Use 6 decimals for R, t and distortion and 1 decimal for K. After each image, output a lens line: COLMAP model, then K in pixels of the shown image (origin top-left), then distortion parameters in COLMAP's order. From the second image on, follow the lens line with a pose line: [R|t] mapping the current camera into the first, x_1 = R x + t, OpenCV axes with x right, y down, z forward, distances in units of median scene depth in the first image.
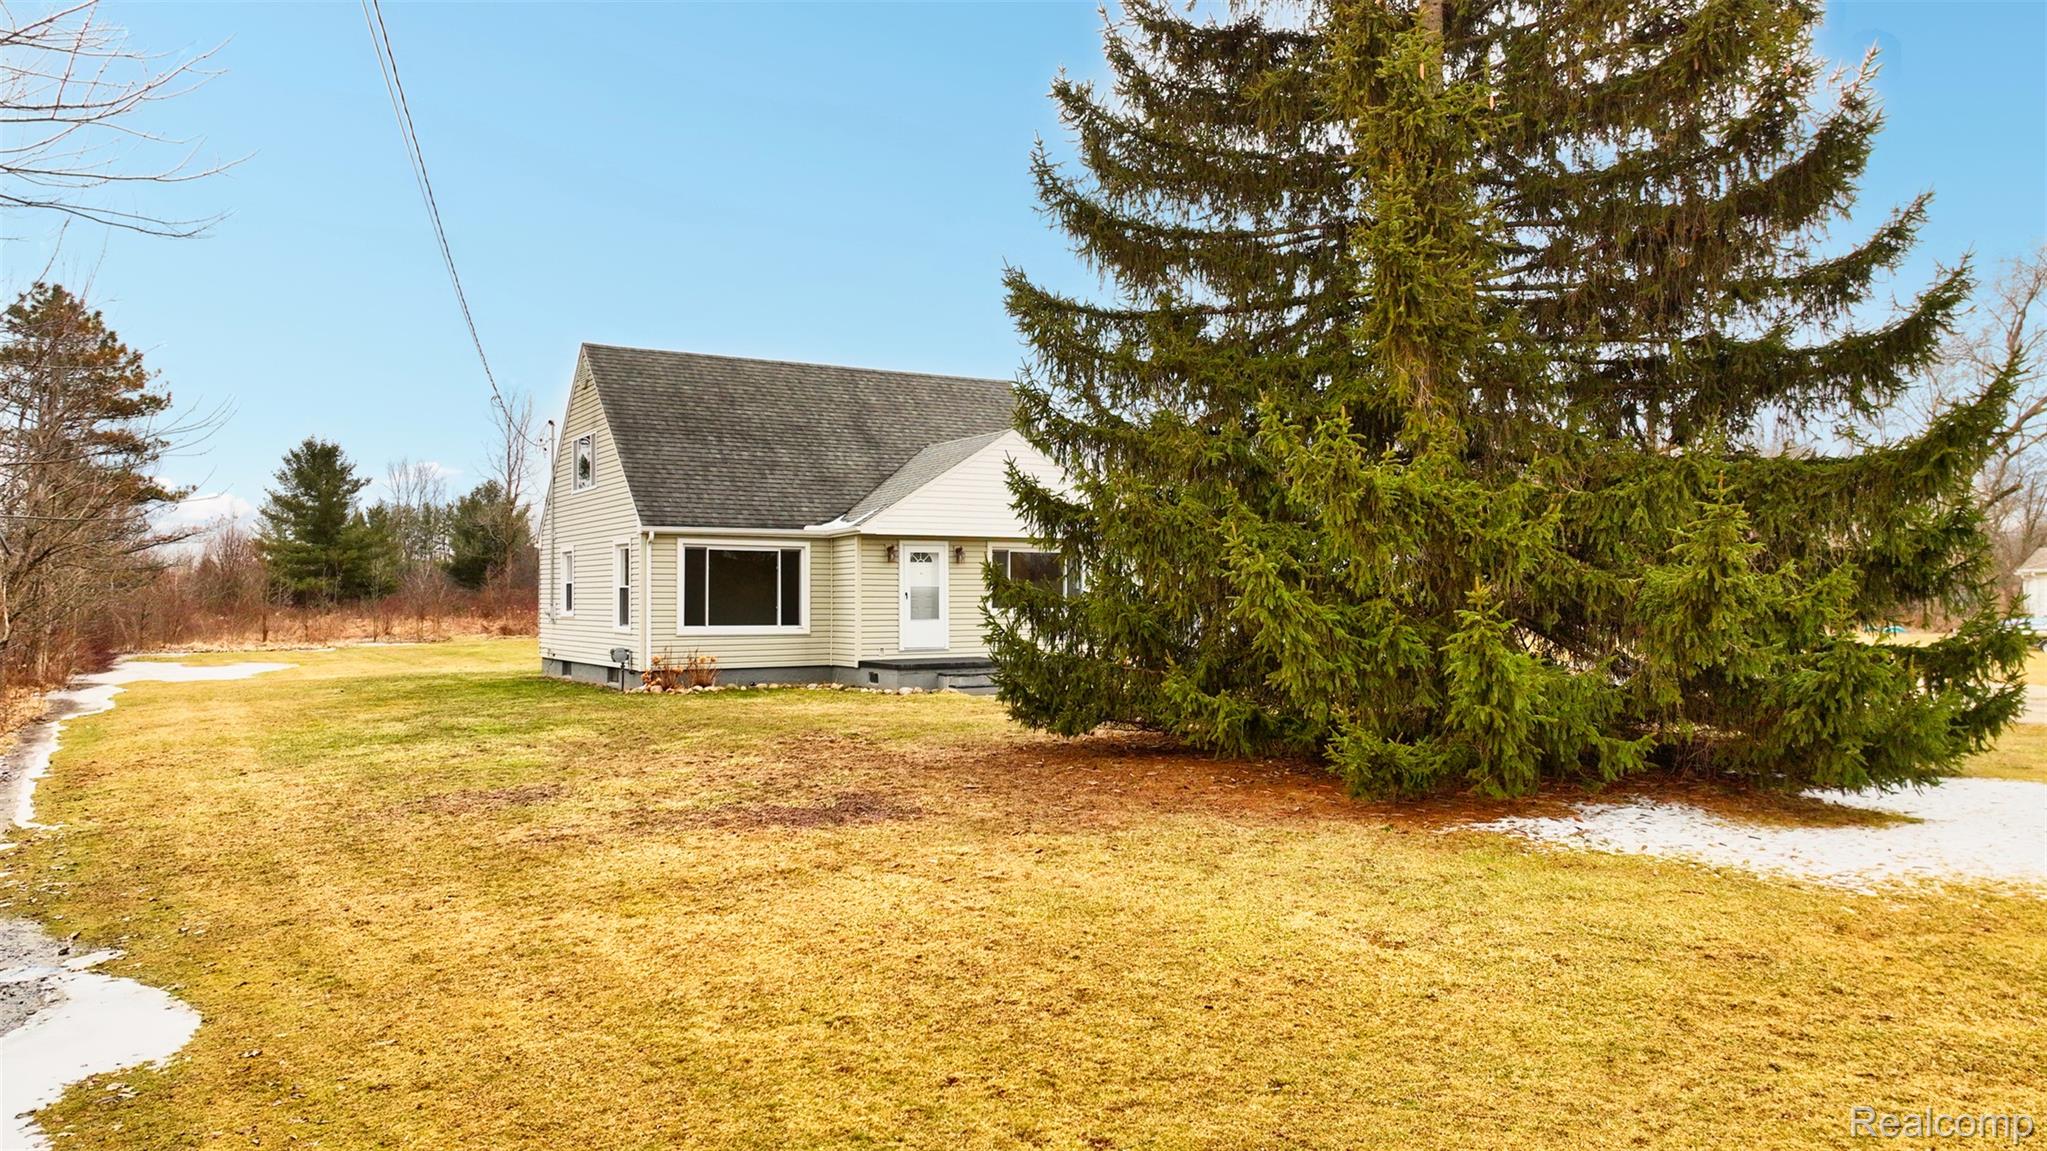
lens RADIAL K [[1434.6, 0, 1023.5], [0, 1434.6, 575.5], [0, 0, 1]] dist [0.007131, -0.001474]
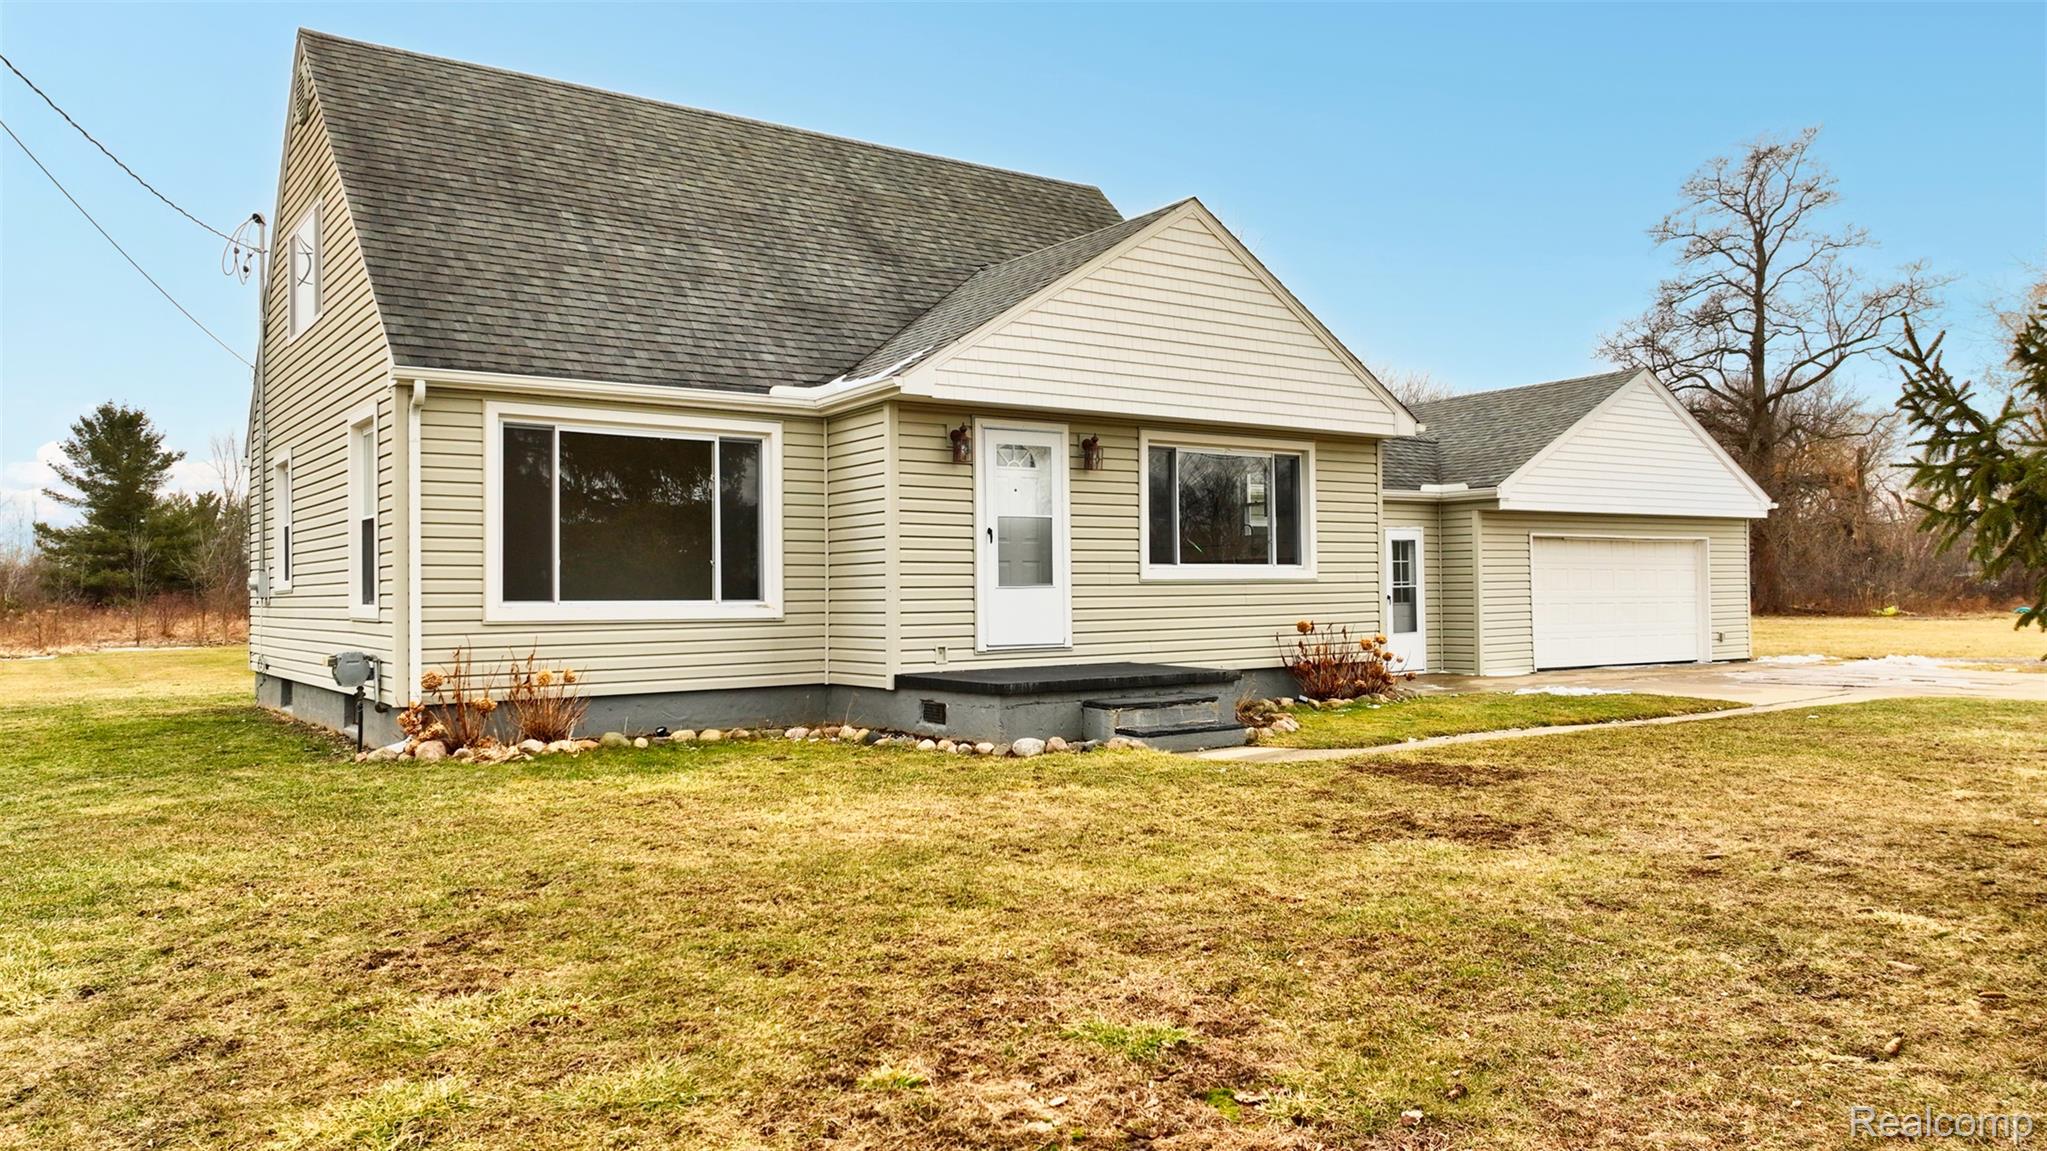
lens RADIAL K [[1434.6, 0, 1023.5], [0, 1434.6, 575.5], [0, 0, 1]] dist [0.007131, -0.001474]
pose [[0.997388, -0.007195, 0.071875, -0.104028], [0.007028, 0.999972, 0.002575, 0.026063], [-0.071891, -0.002063, 0.997410, 0.525612]]
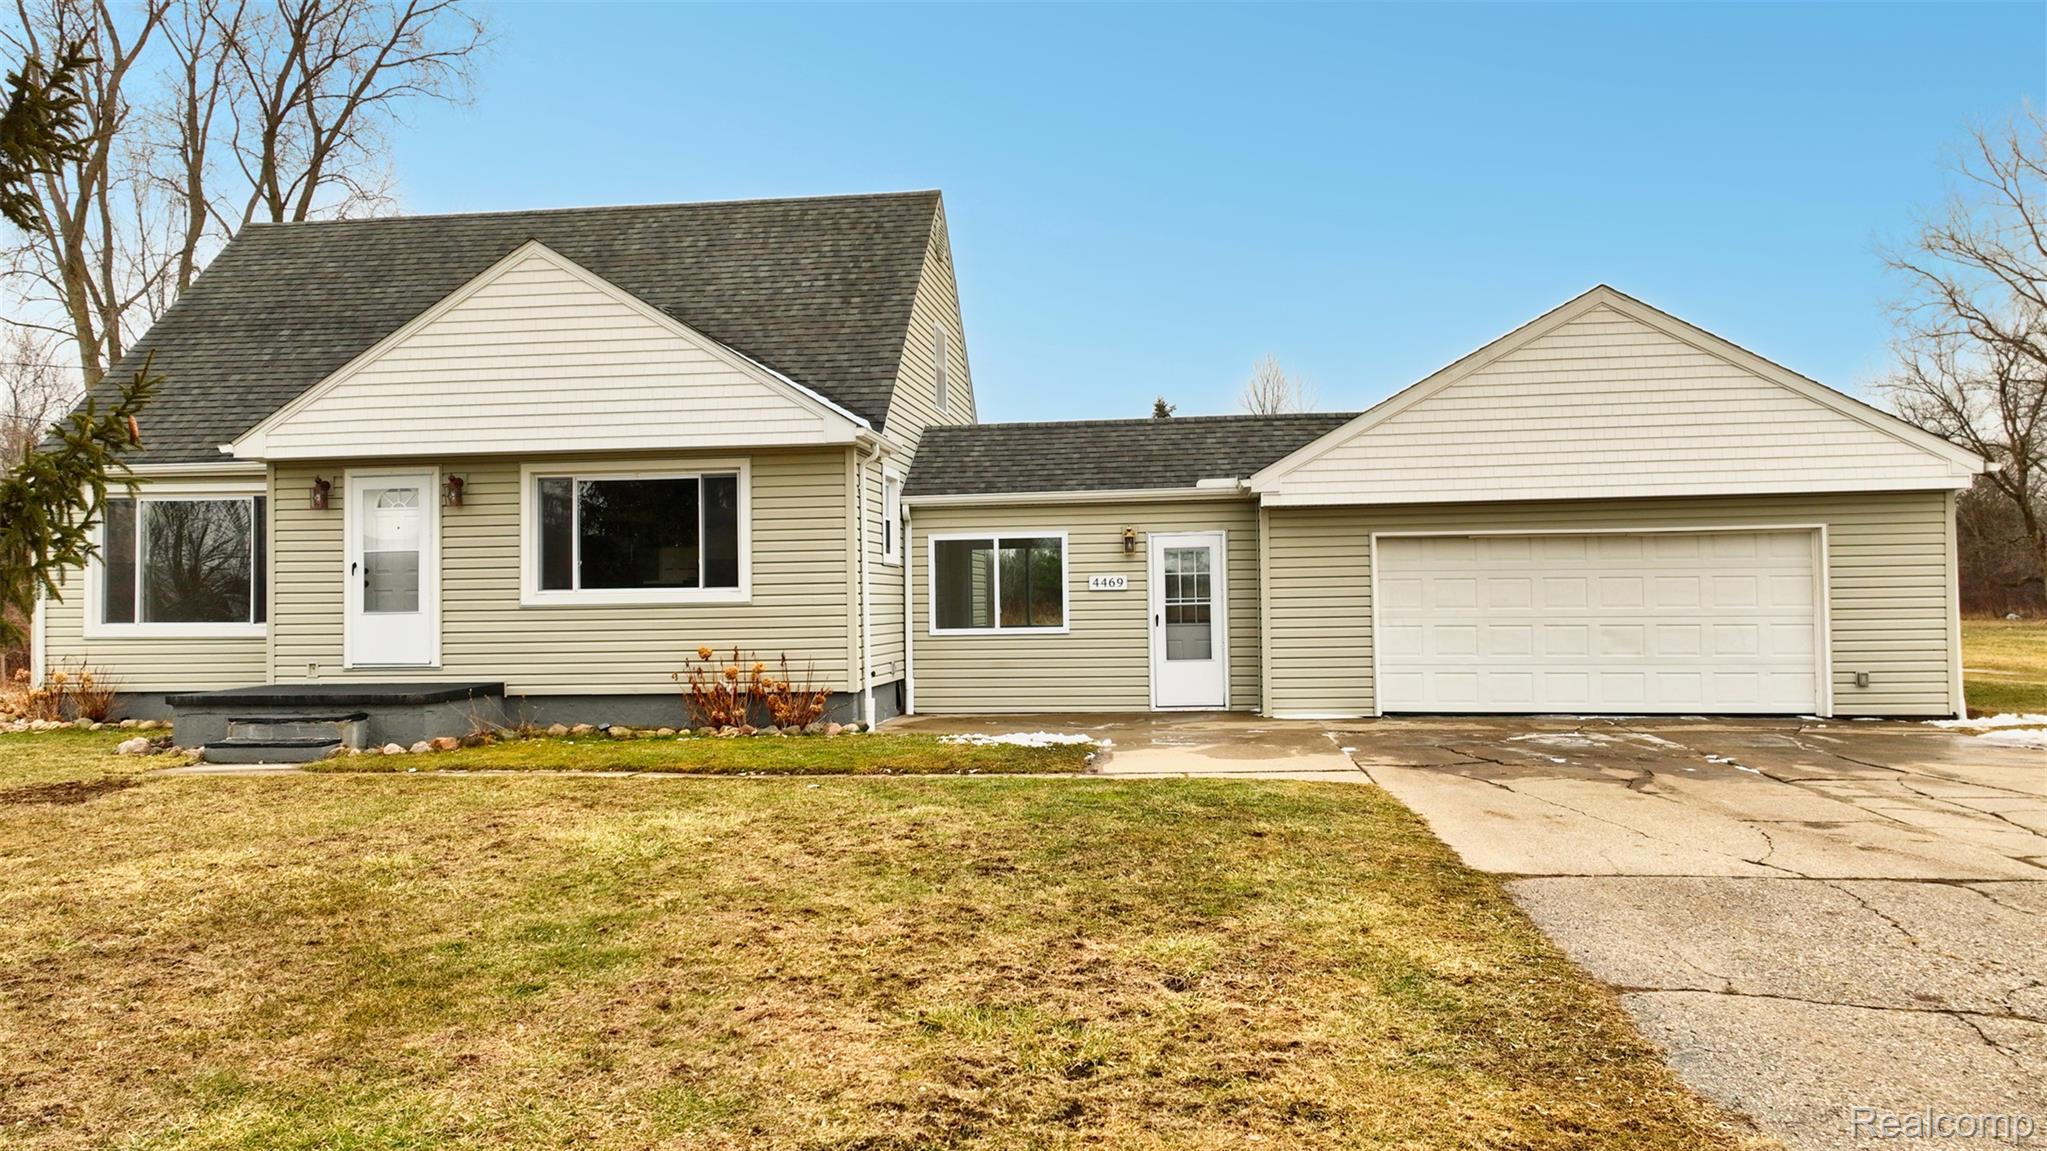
lens RADIAL K [[1434.6, 0, 1023.5], [0, 1434.6, 575.5], [0, 0, 1]] dist [0.007131, -0.001474]
pose [[0.784618, -0.018649, -0.619699, 0.458974], [0.020557, 0.999780, -0.004060, 0.024046], [0.619639, -0.009554, 0.784829, 0.722694]]
